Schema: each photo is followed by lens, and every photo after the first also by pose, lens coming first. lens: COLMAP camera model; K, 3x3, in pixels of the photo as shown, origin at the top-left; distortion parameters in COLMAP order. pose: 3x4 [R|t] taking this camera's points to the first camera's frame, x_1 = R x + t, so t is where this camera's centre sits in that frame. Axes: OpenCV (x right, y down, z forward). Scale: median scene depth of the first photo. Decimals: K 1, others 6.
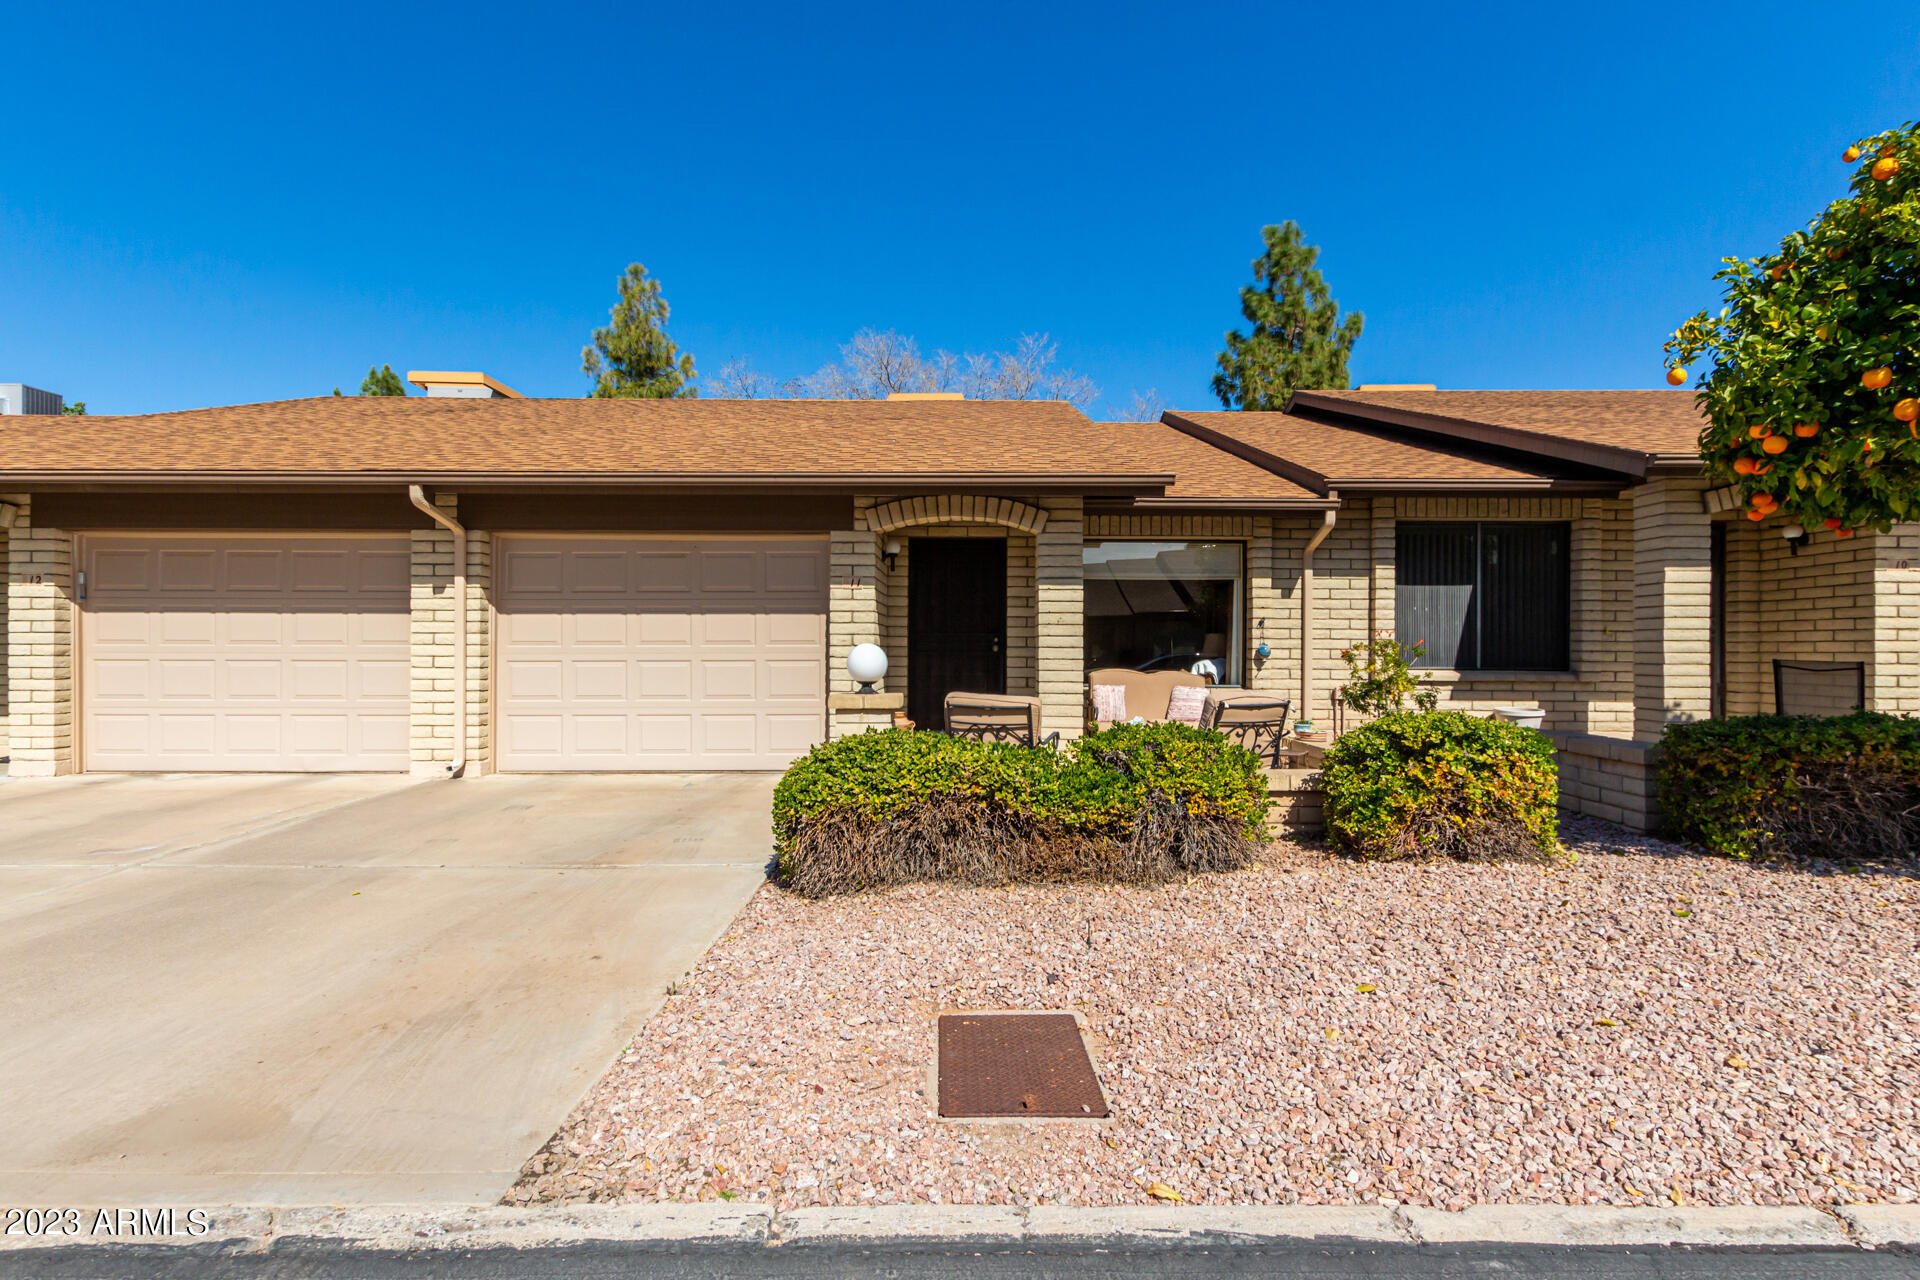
lens RADIAL K [[949.8, 0, 965.6], [0, 949.8, 640.2], [0, 0, 1]] dist [0.015779, -0.001155]
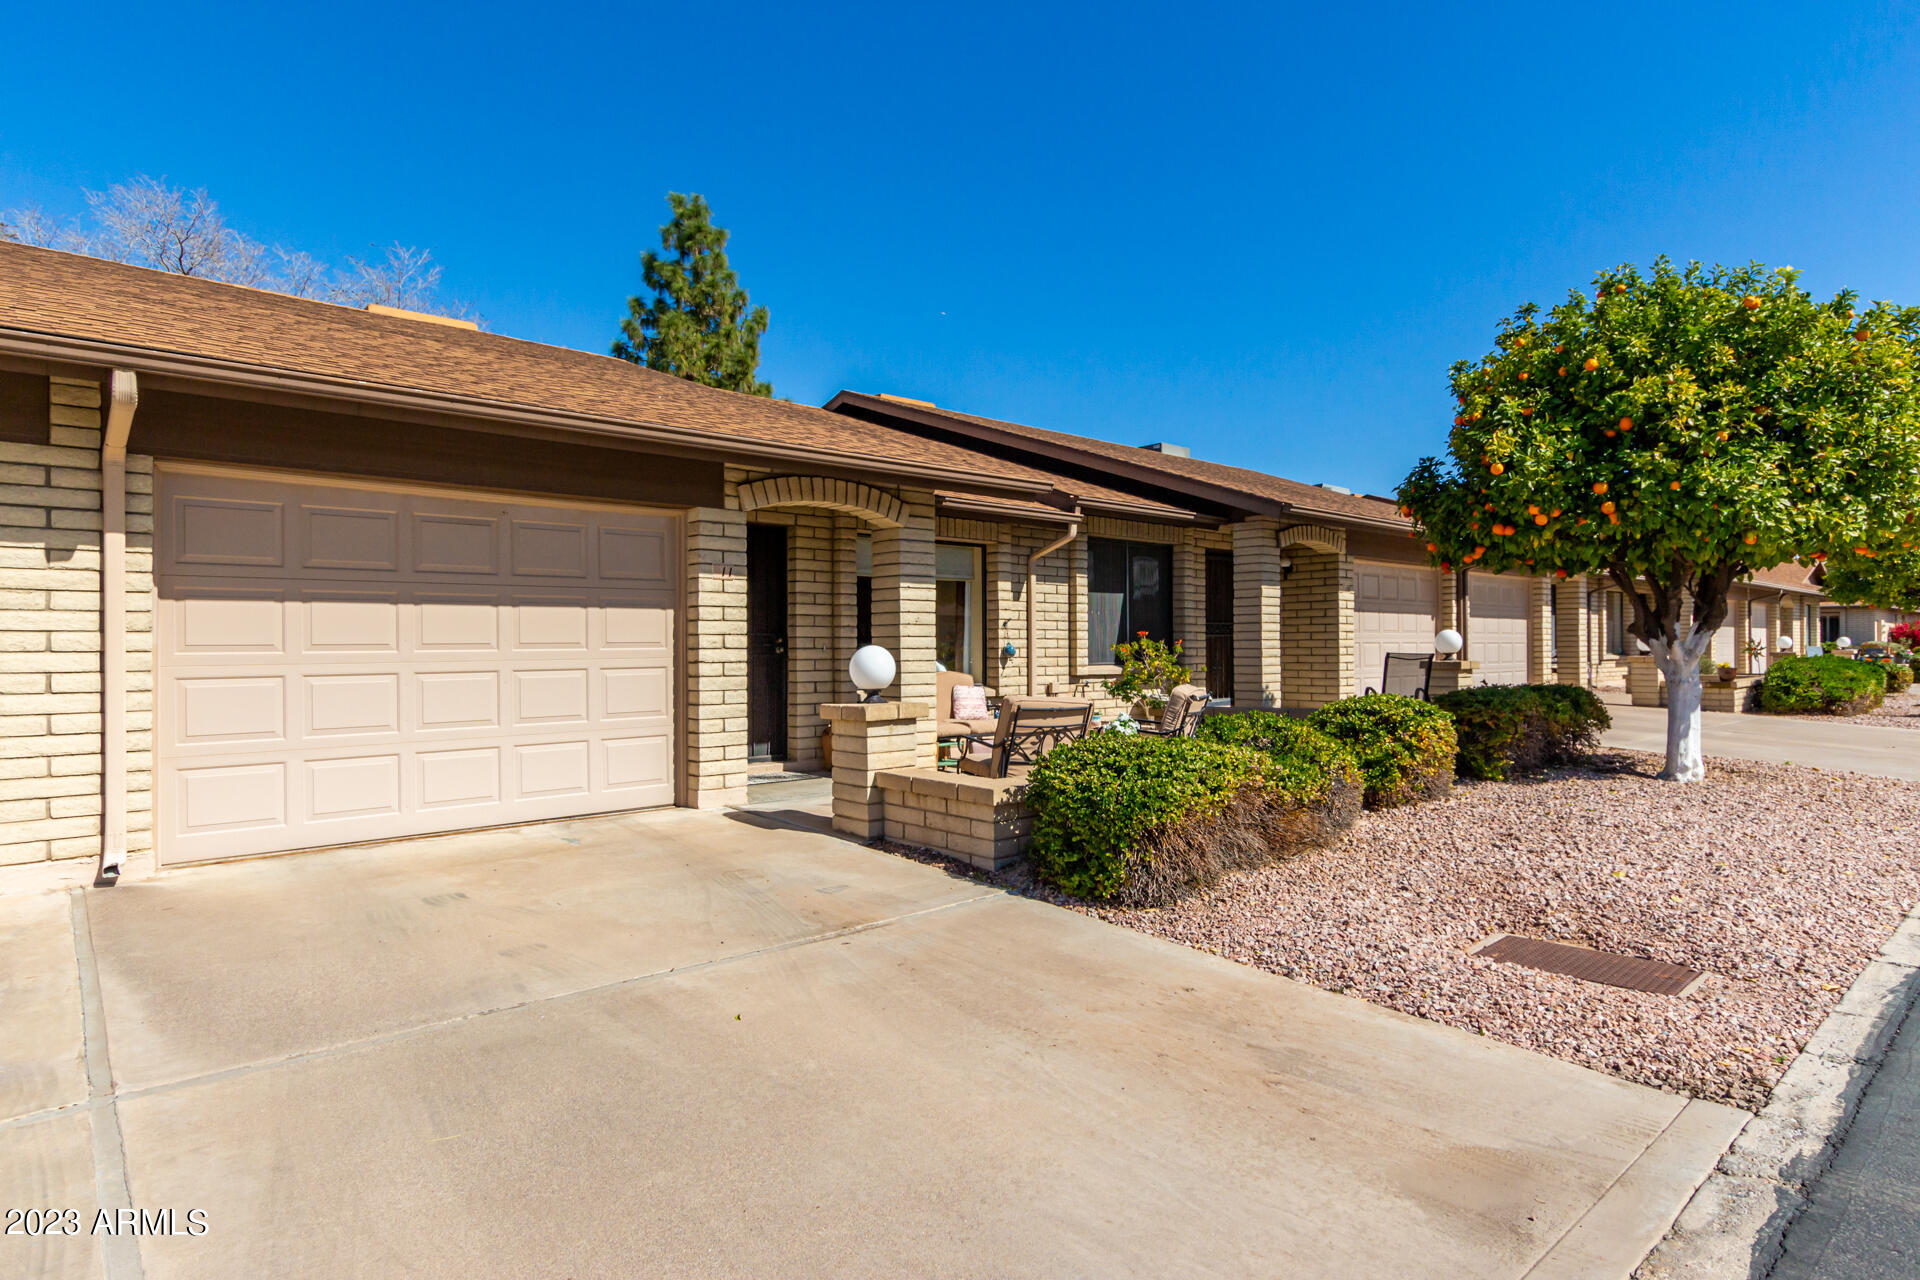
lens RADIAL K [[1047.7, 0, 963.5], [0, 1047.7, 640.4], [0, 0, 1]] dist [0.005783, 0.000066]
pose [[0.740340, -0.002804, 0.672227, -0.560299], [0.000764, 0.999994, 0.003331, -0.003822], [-0.672232, -0.001952, 0.740338, 0.180847]]
